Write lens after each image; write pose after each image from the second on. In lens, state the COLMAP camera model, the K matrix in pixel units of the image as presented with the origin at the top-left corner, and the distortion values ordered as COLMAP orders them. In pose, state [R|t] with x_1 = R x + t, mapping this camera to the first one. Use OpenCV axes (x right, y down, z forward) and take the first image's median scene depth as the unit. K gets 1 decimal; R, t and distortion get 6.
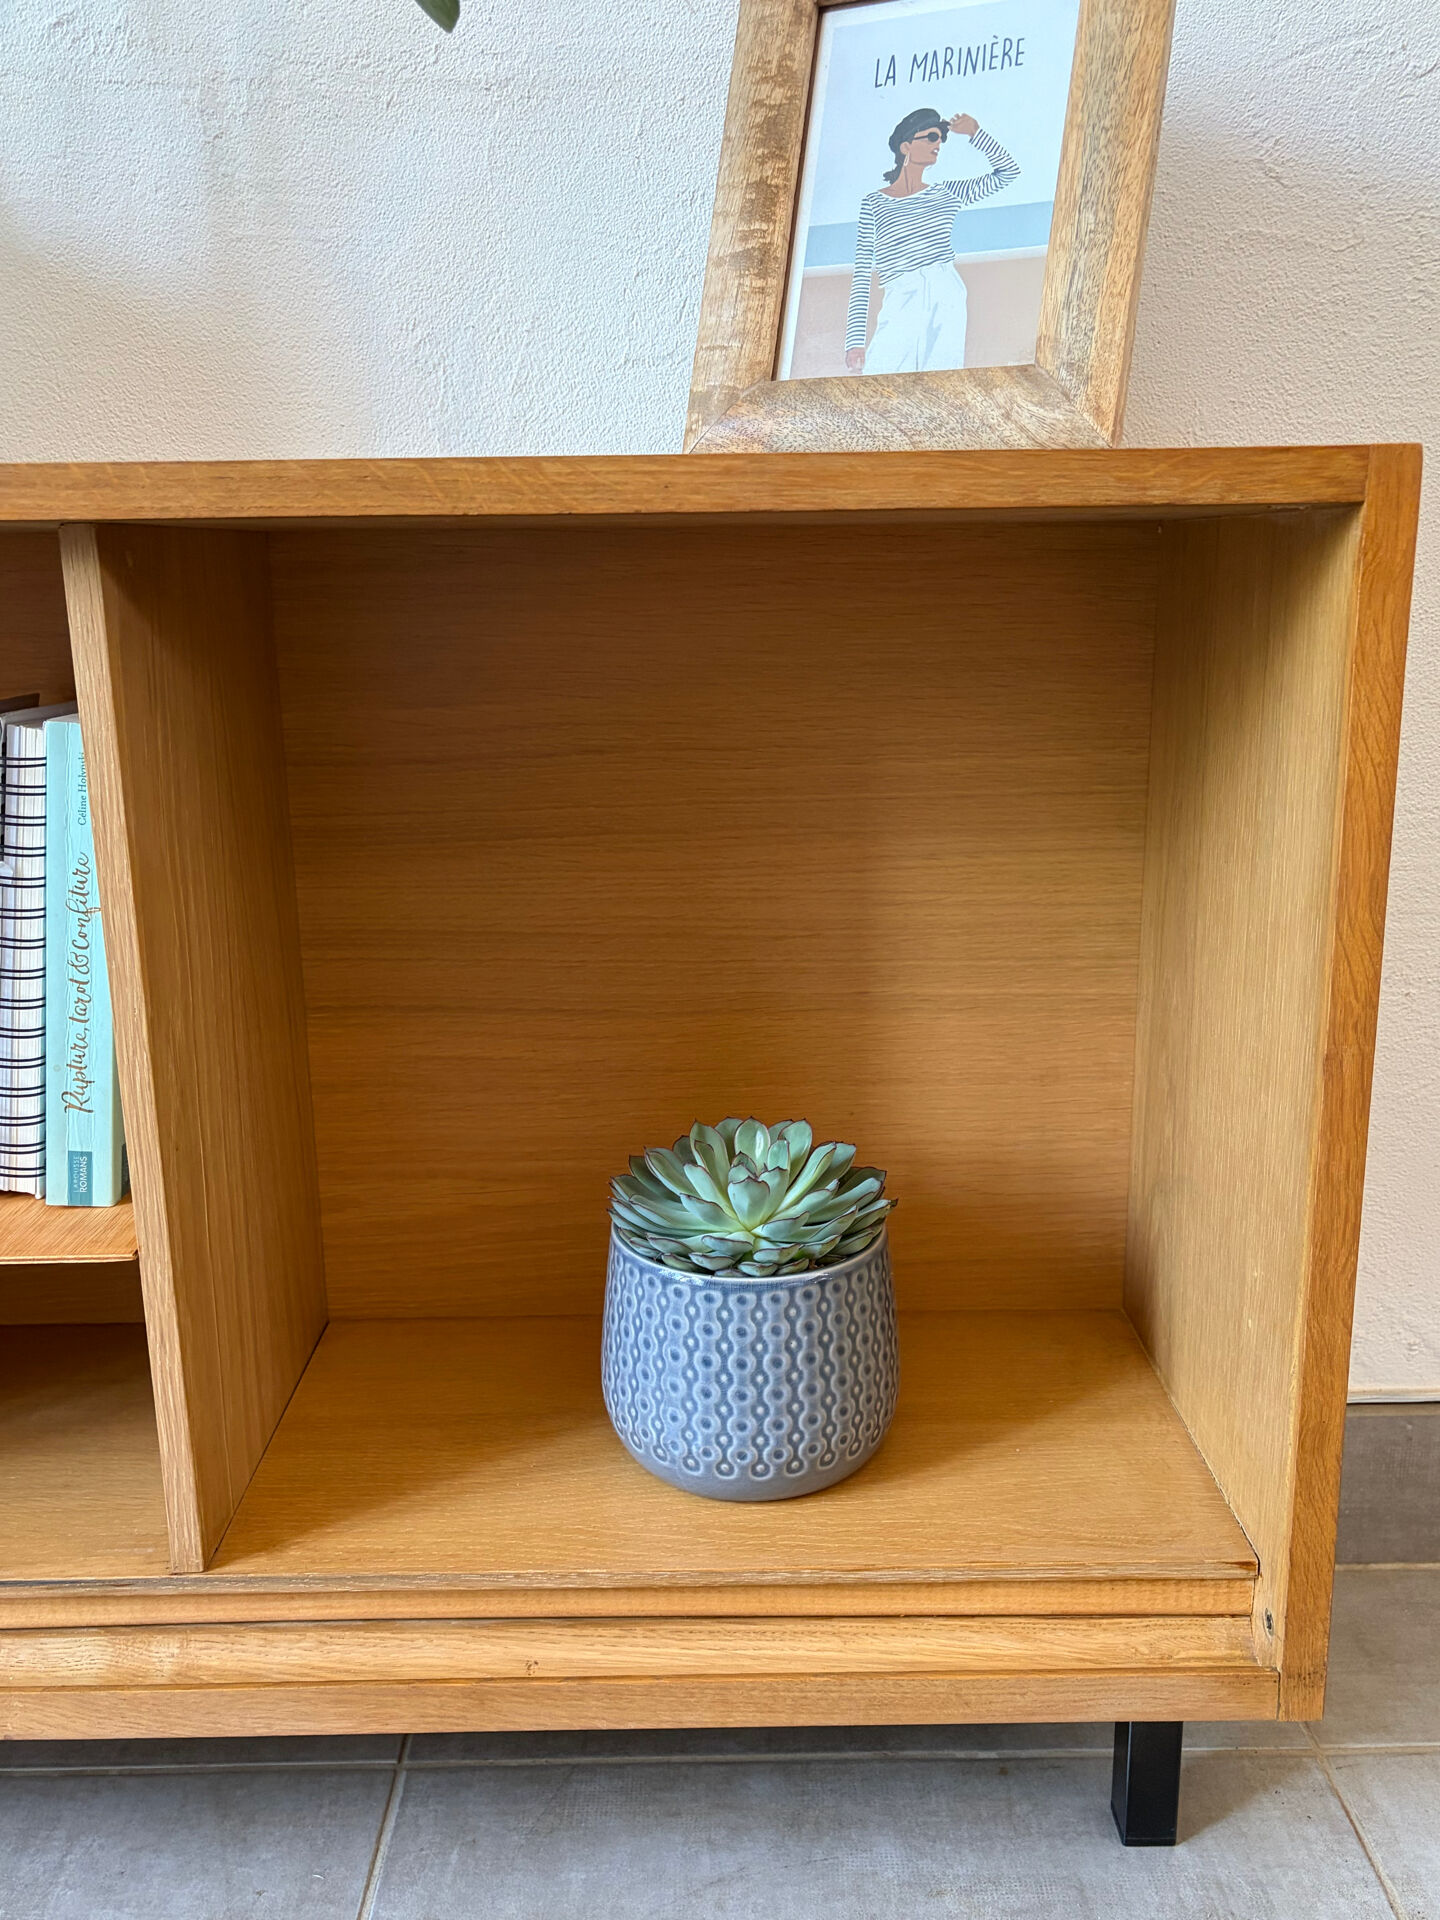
lens RADIAL K [[1638.5, 0, 720.7], [0, 1638.5, 966.5], [0, 0, 1]] dist [0.020315, -0.006681]
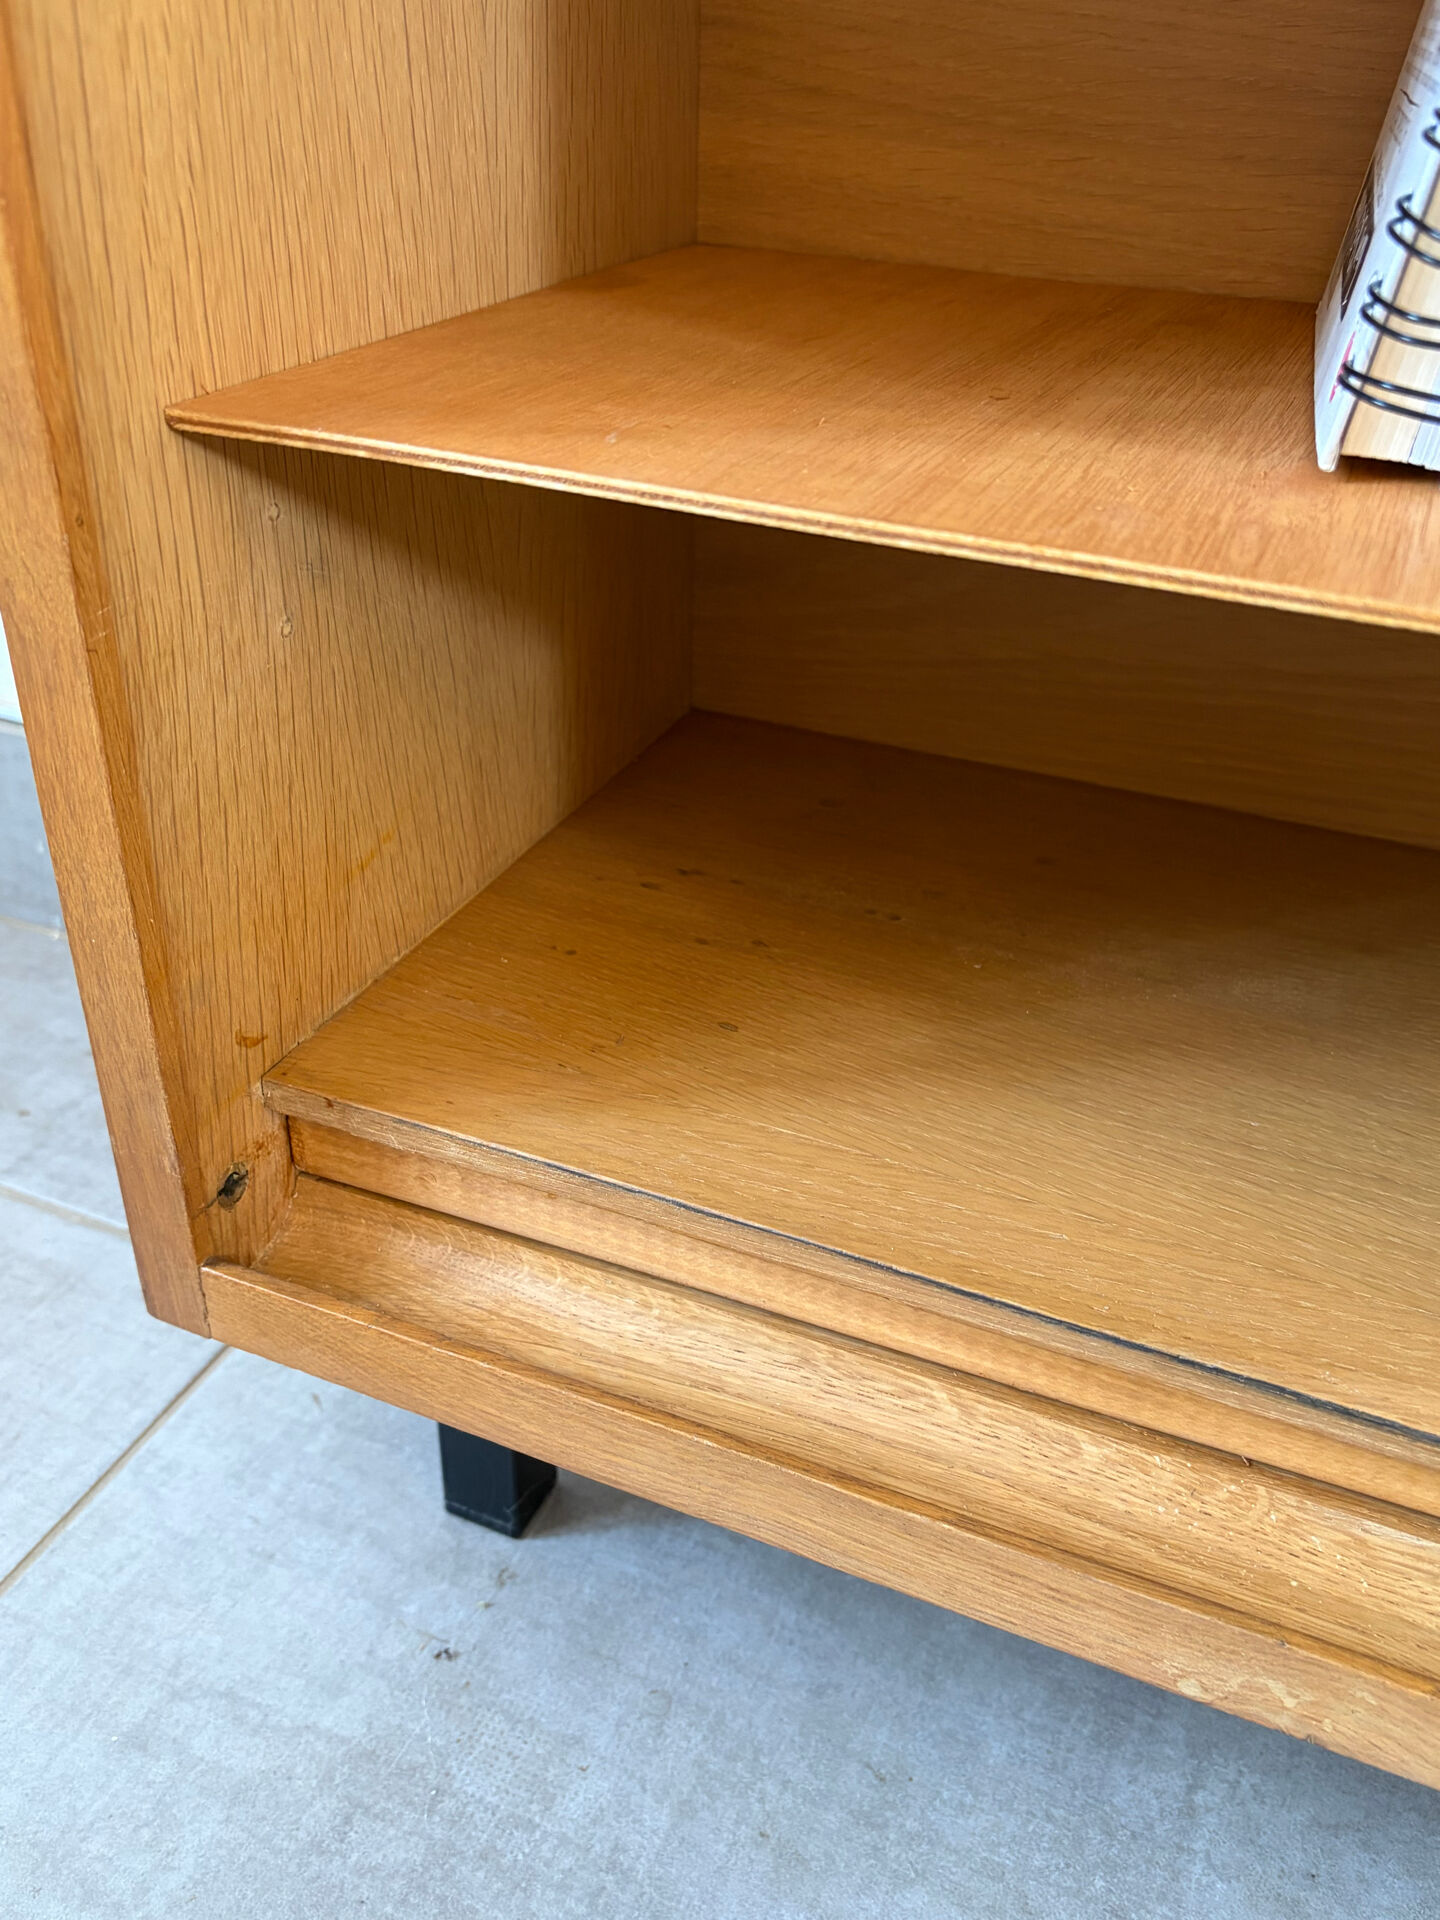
lens RADIAL K [[1655.7, 0, 704.9], [0, 1655.7, 969.7], [0, 0, 1]] dist [0.009864, 0.004811]
pose [[0.911900, 0.243272, -0.330539, -0.463165], [-0.132173, 0.936554, 0.324648, 0.145170], [0.388546, -0.252358, 0.886198, 0.569478]]
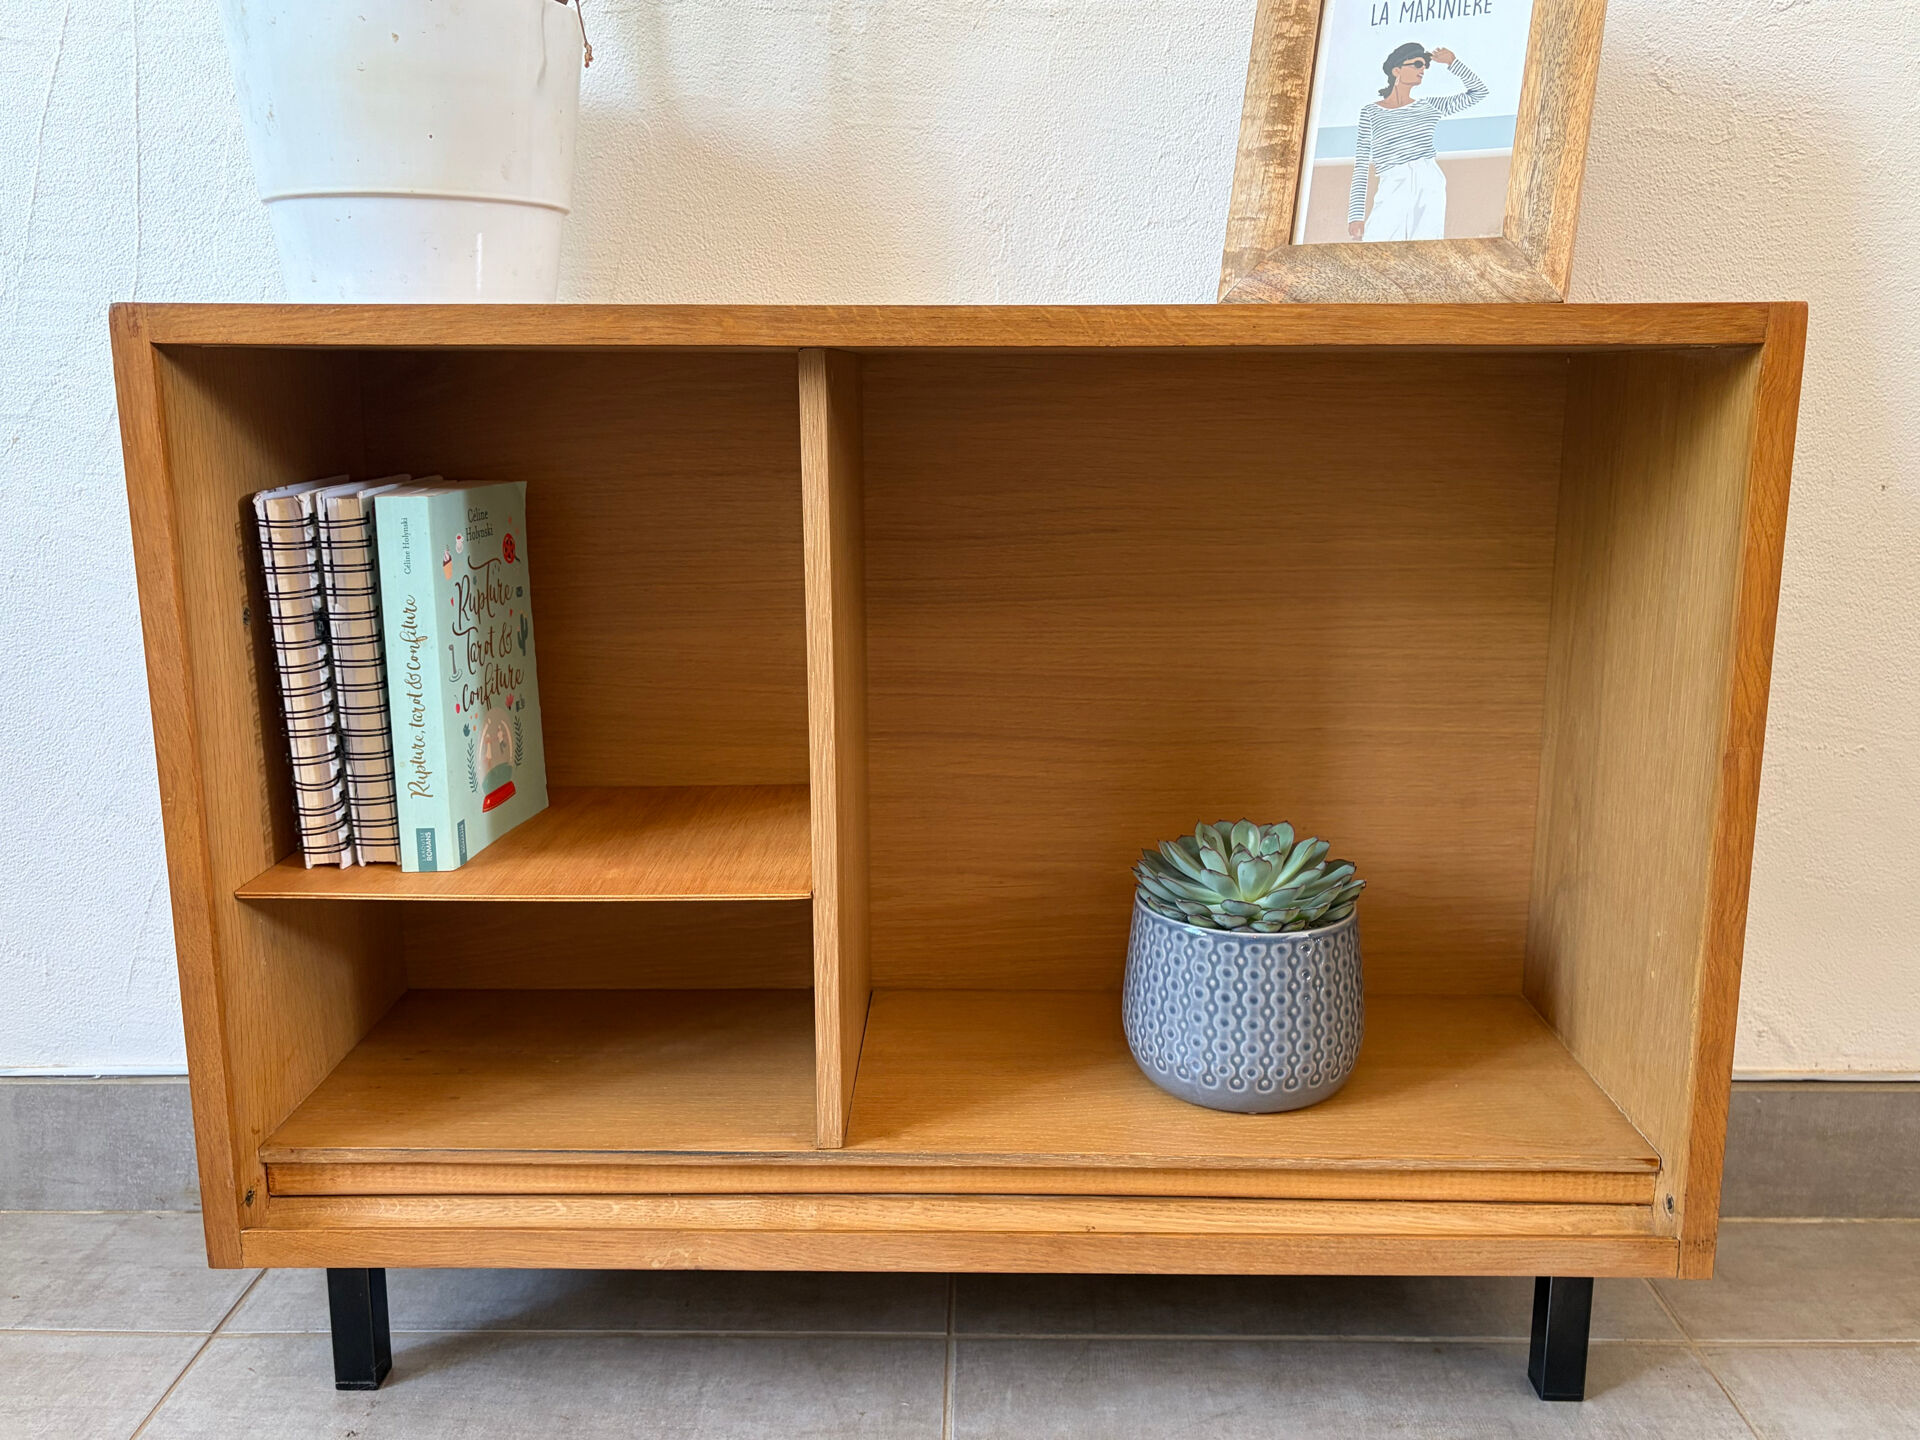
lens RADIAL K [[1638.5, 0, 963.4], [0, 1638.5, 732.0], [0, 0, 1]] dist [0.020315, -0.006681]
pose [[0.999710, 0.016523, -0.017546, -0.196595], [-0.017045, 0.999404, -0.030003, 0.074925], [0.017040, 0.030293, 0.999396, -0.298557]]
